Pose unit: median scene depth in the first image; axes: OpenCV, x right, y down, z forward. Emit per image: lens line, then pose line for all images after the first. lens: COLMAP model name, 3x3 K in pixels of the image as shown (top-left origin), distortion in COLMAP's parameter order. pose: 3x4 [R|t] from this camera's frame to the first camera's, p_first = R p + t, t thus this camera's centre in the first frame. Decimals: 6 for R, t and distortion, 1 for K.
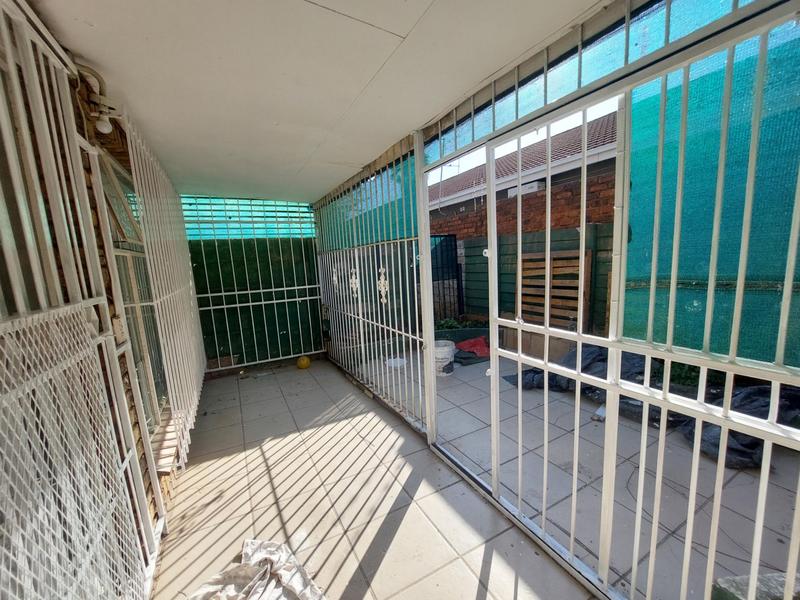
lens RADIAL K [[320.6, 0, 400.1], [0, 320.6, 304.0], [0, 0, 1]] dist [-0.022633, 0.003249]
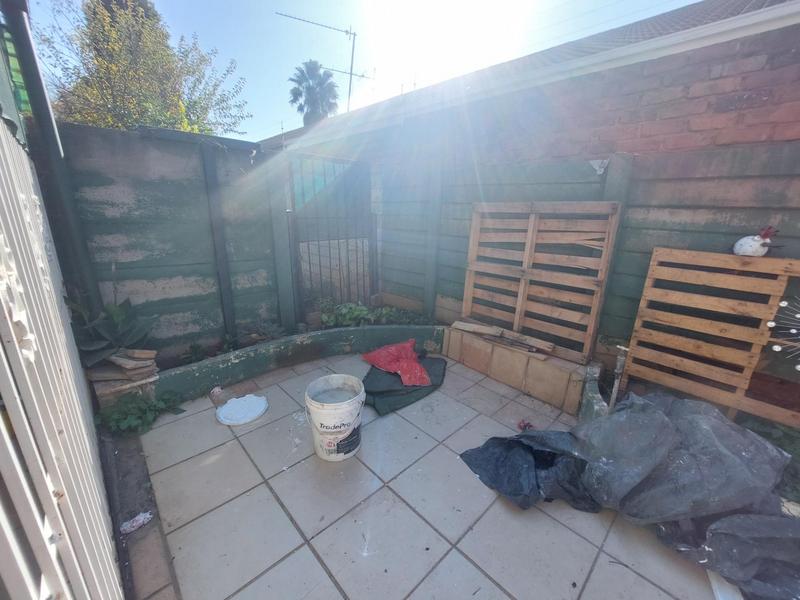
lens RADIAL K [[320.6, 0, 400.8], [0, 320.6, 301.2], [0, 0, 1]] dist [-0.022633, 0.003249]
pose [[0.958679, 0.001935, 0.284485, 0.079363], [-0.039420, 0.991234, 0.126097, -0.050843], [-0.281747, -0.132101, 0.950352, 0.500487]]
